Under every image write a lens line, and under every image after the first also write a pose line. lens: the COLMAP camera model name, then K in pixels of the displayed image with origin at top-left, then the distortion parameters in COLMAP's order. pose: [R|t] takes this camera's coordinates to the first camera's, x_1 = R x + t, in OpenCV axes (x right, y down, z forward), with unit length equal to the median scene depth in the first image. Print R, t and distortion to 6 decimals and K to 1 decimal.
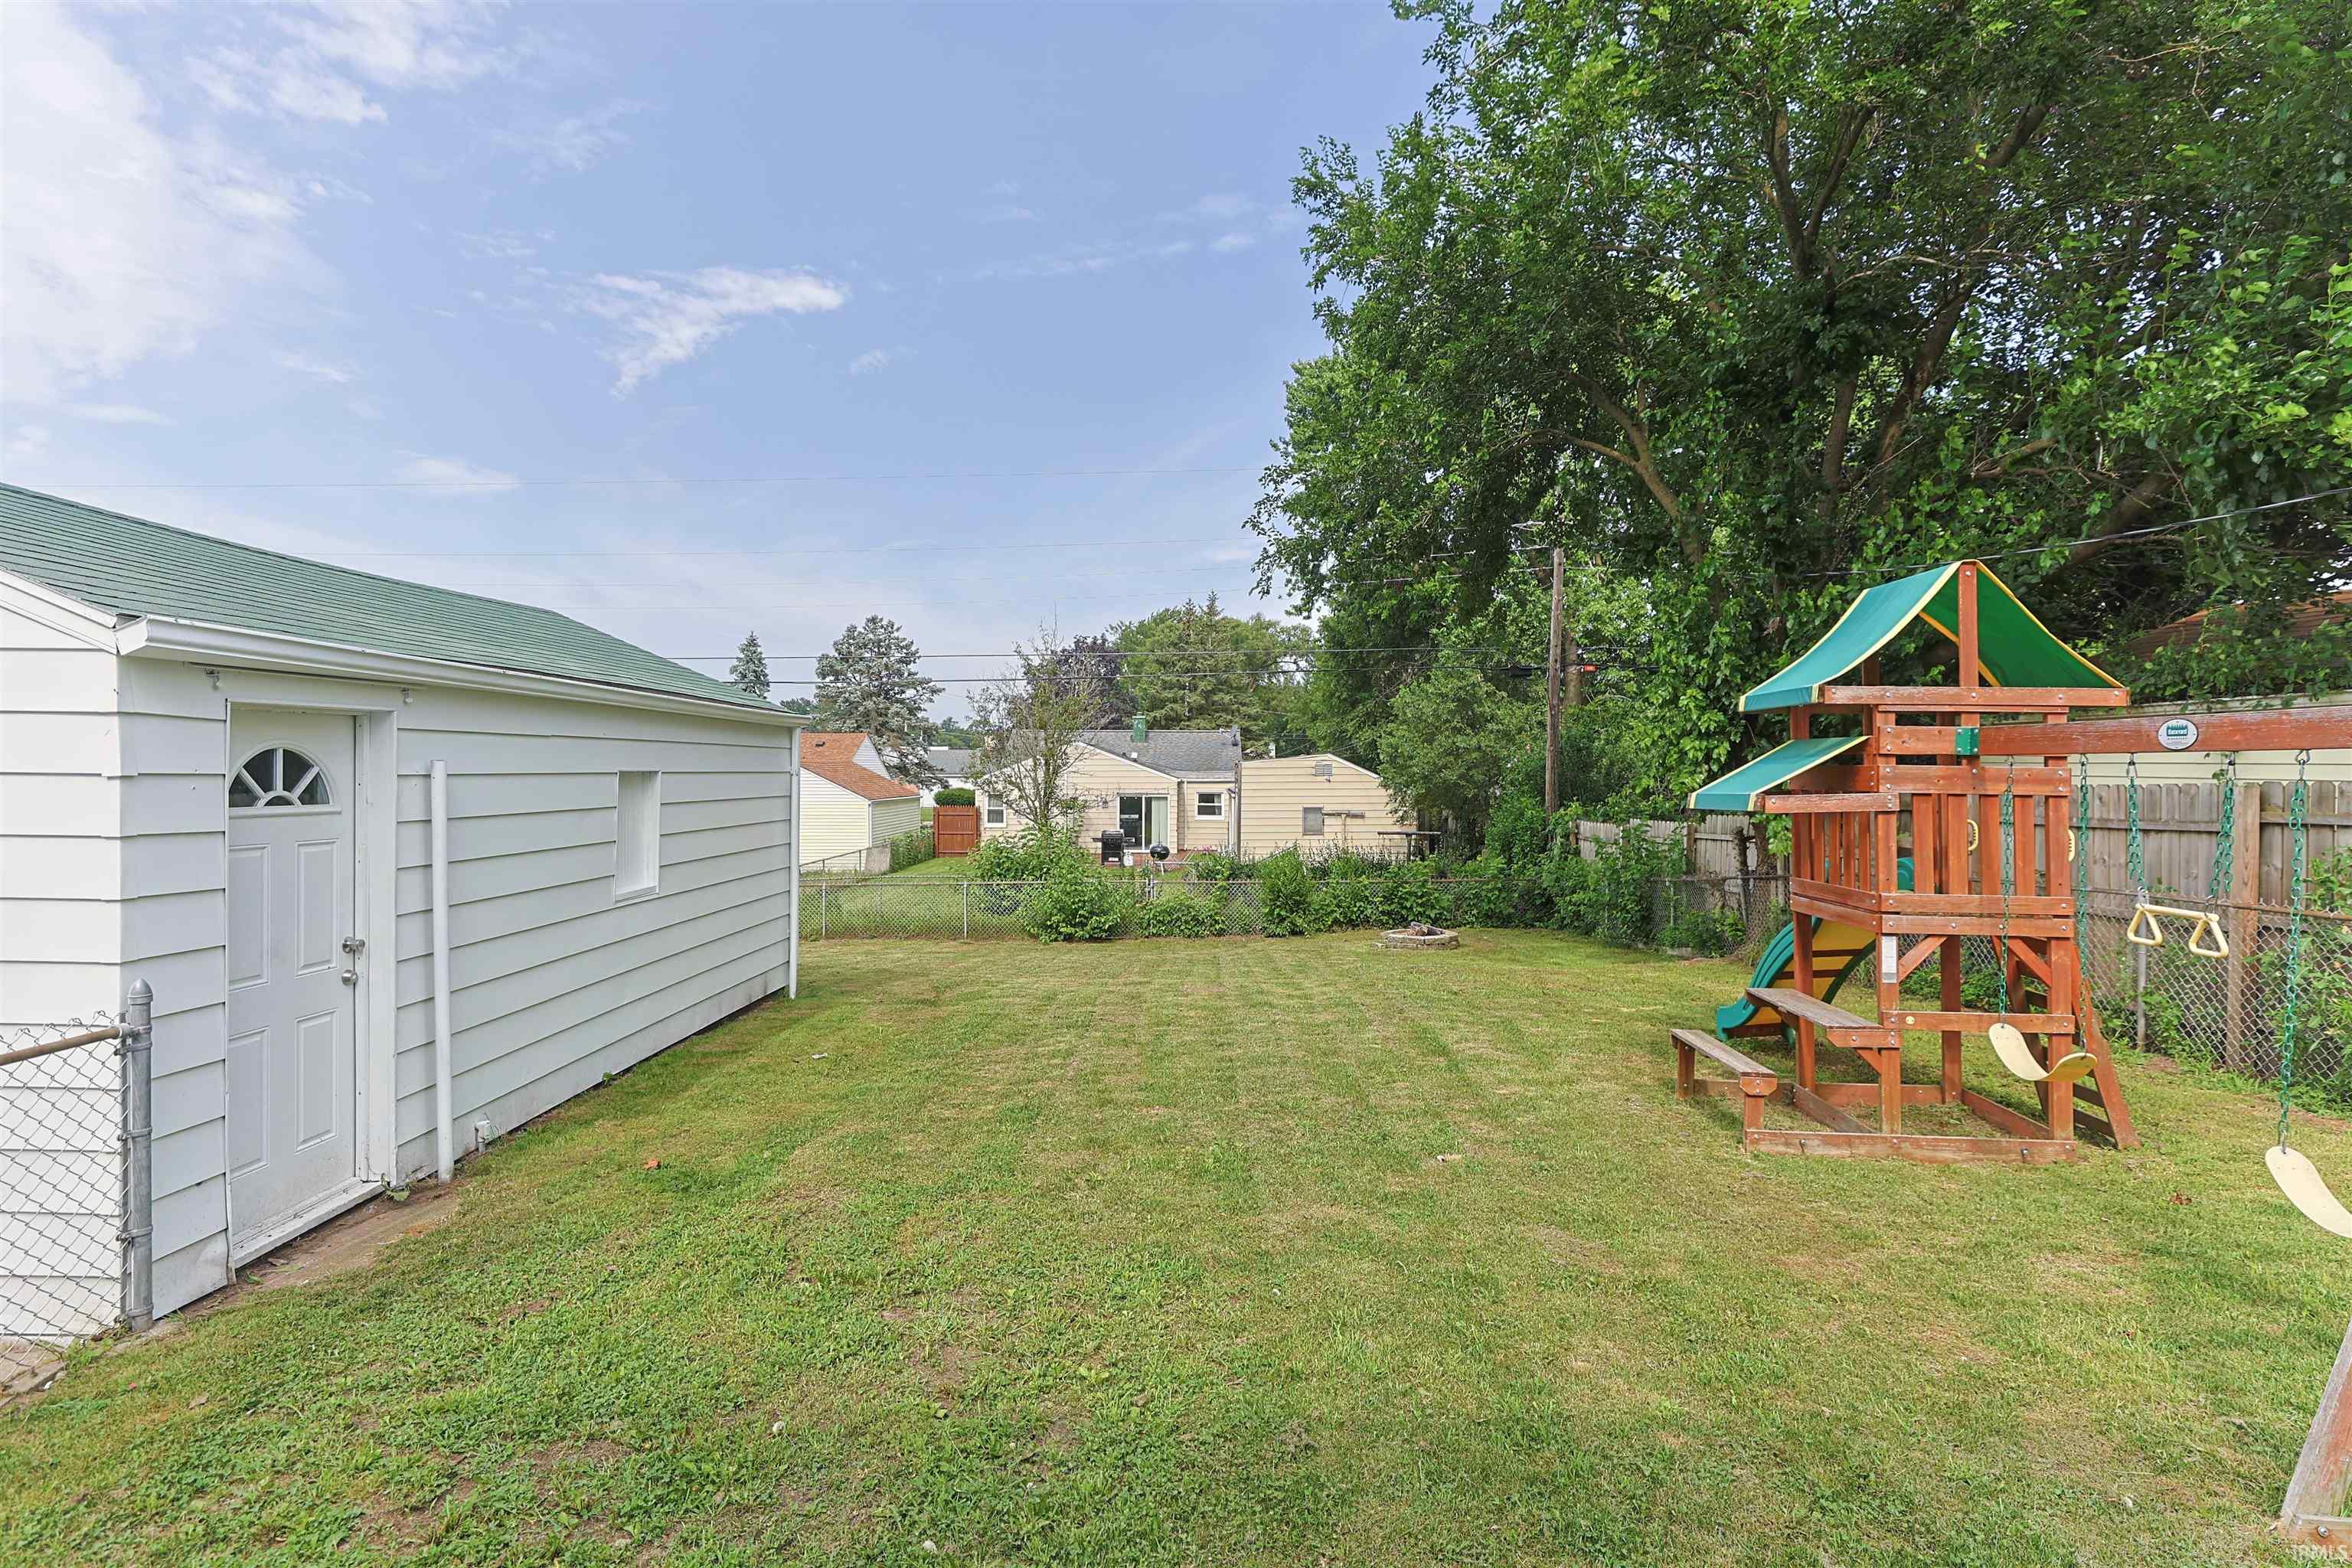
lens RADIAL K [[1181.1, 0, 1185.9], [0, 1181.1, 756.5], [0, 0, 1]] dist [-0.023741, 0.016663]
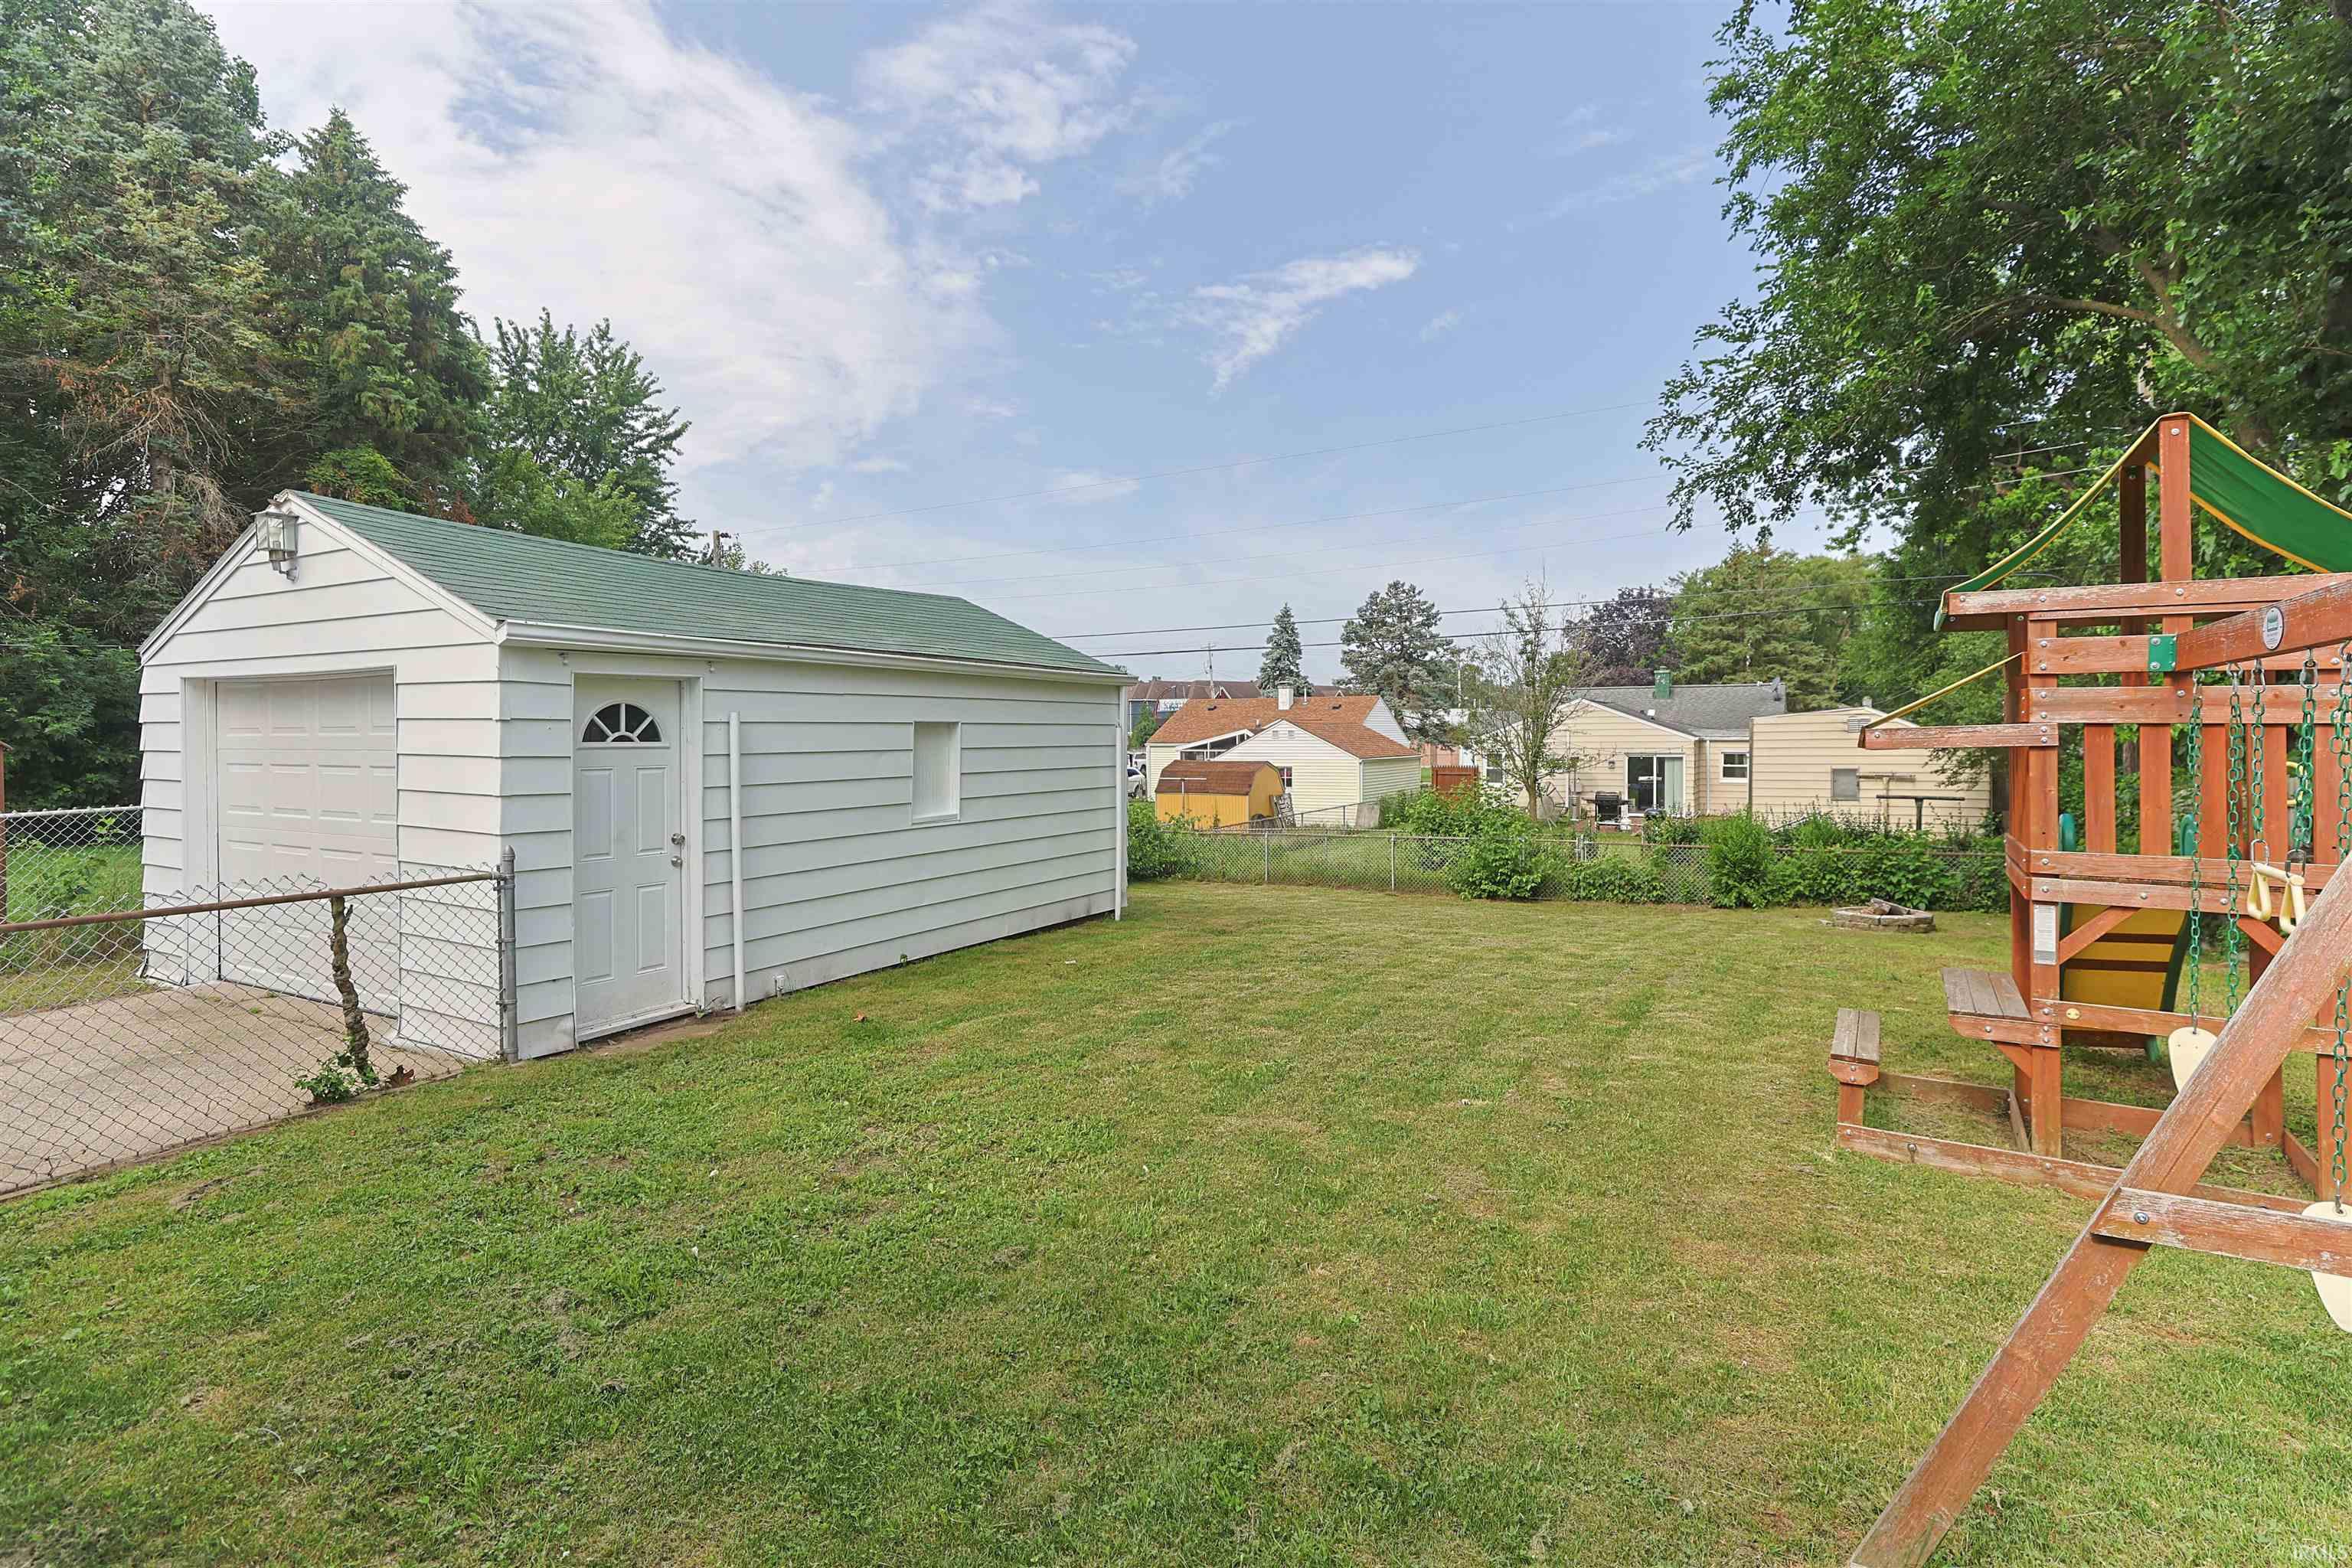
lens RADIAL K [[1190.5, 0, 1178.6], [0, 1190.5, 759.0], [0, 0, 1]] dist [-0.025011, 0.015857]
pose [[0.871709, 0.003015, -0.490015, 0.106501], [0.012255, 0.999534, 0.027951, 0.005643], [0.489871, -0.030370, 0.871266, 0.006841]]
